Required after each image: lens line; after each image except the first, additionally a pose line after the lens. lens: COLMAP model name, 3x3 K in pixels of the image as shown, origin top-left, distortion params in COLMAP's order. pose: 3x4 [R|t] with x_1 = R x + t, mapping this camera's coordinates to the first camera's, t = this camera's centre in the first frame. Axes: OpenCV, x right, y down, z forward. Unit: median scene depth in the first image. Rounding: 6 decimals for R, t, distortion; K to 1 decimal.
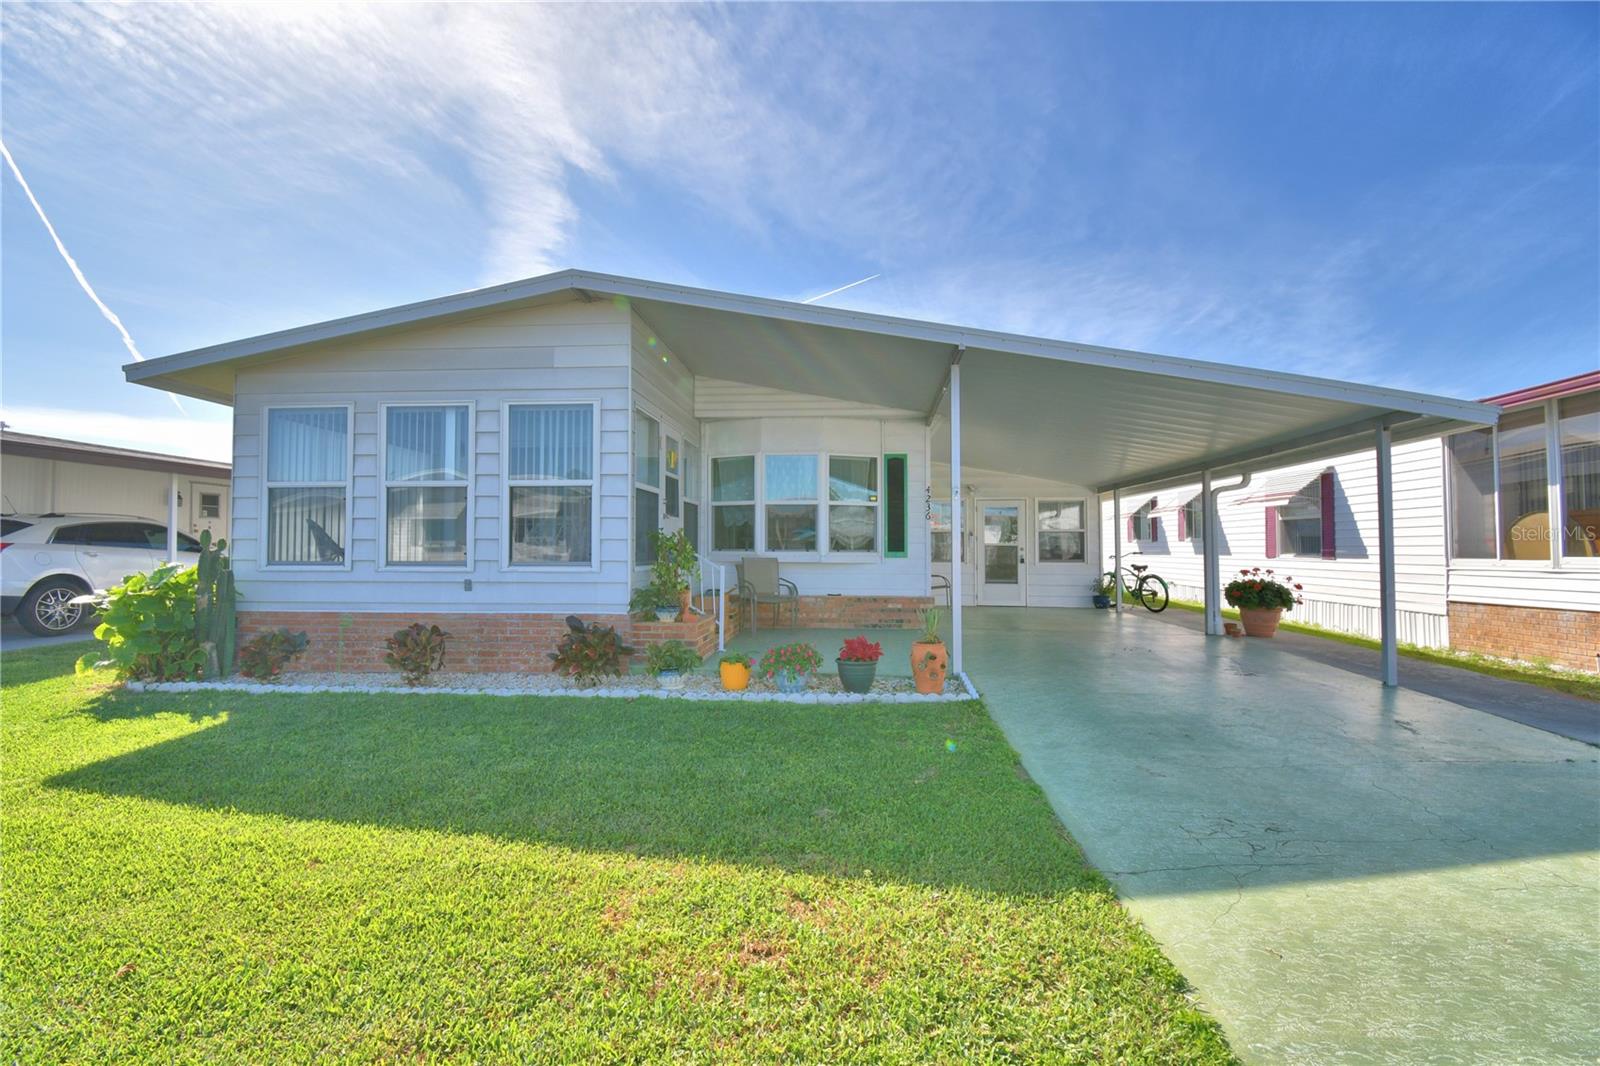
lens RADIAL K [[699.1, 0, 794.6], [0, 699.1, 532.0], [0, 0, 1]] dist [0.021996, -0.027677]
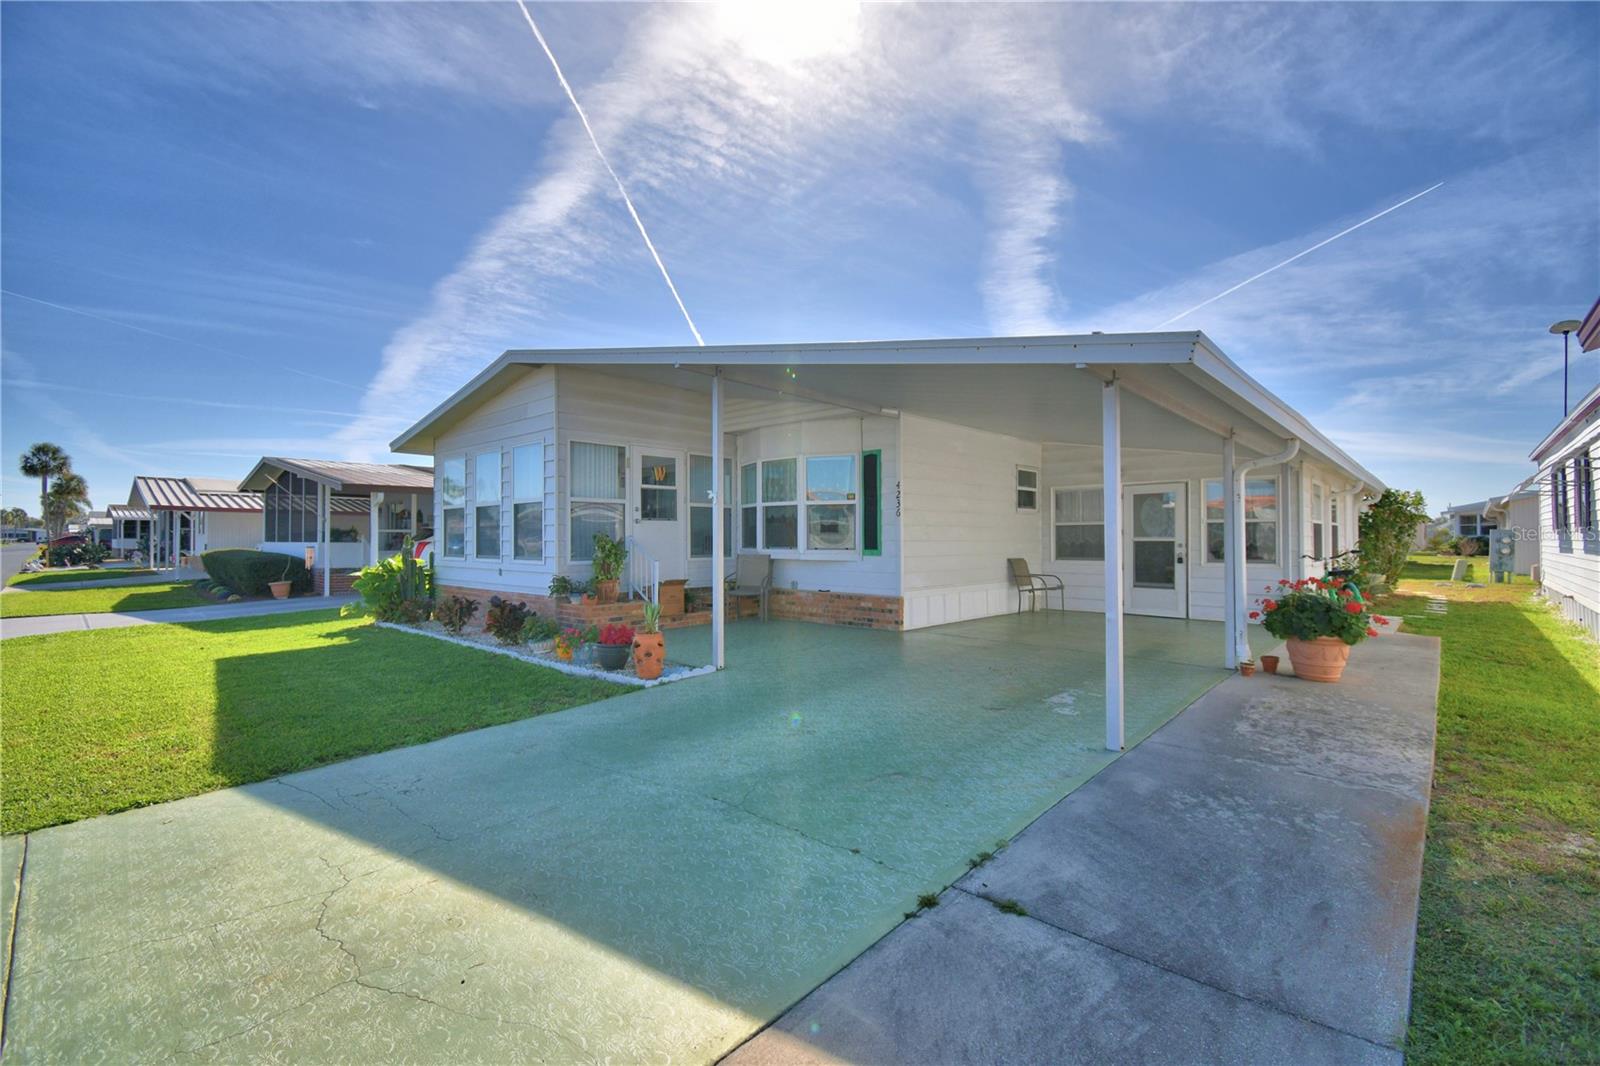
lens RADIAL K [[699.1, 0, 794.6], [0, 699.1, 532.0], [0, 0, 1]] dist [0.021996, -0.027677]
pose [[0.795071, -0.006649, -0.606479, 0.663058], [0.017292, 0.999782, 0.011707, -0.010662], [0.606269, -0.019795, 0.795013, 0.150401]]
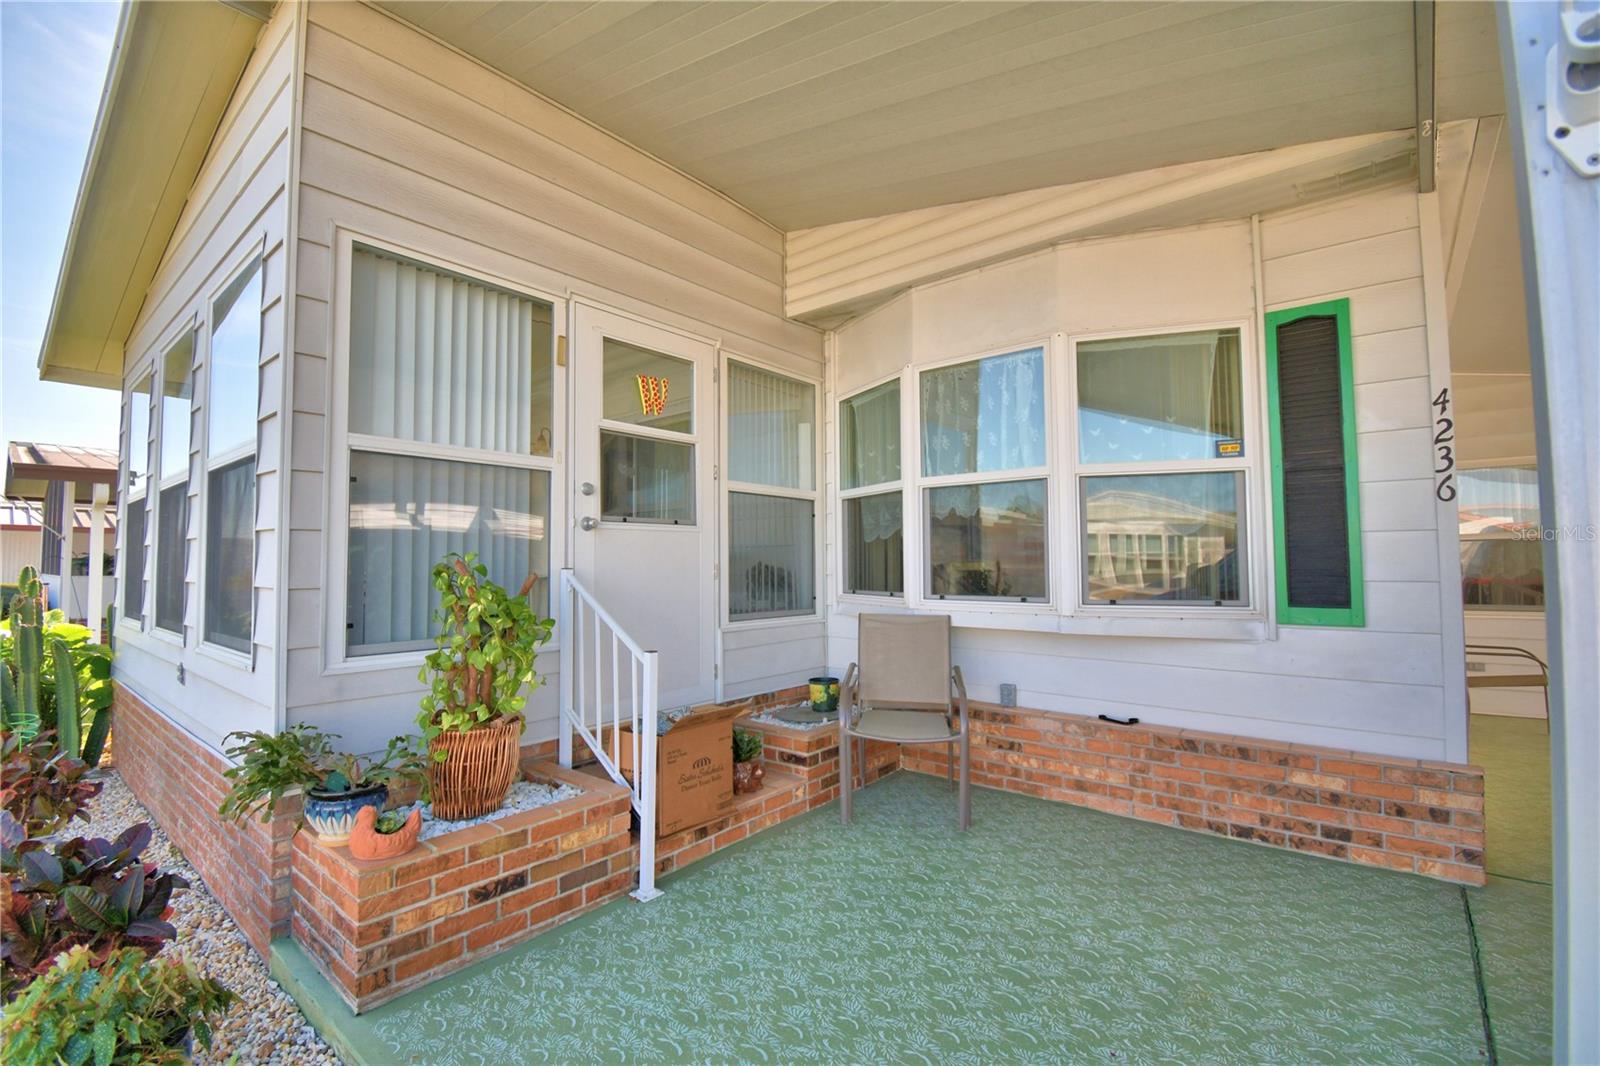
lens RADIAL K [[699.1, 0, 794.6], [0, 699.1, 532.0], [0, 0, 1]] dist [0.021996, -0.027677]
pose [[0.825791, -0.030398, -0.563157, 0.129454], [0.020571, 0.999505, -0.023786, -0.003817], [0.563602, 0.008058, 0.826007, 0.604279]]
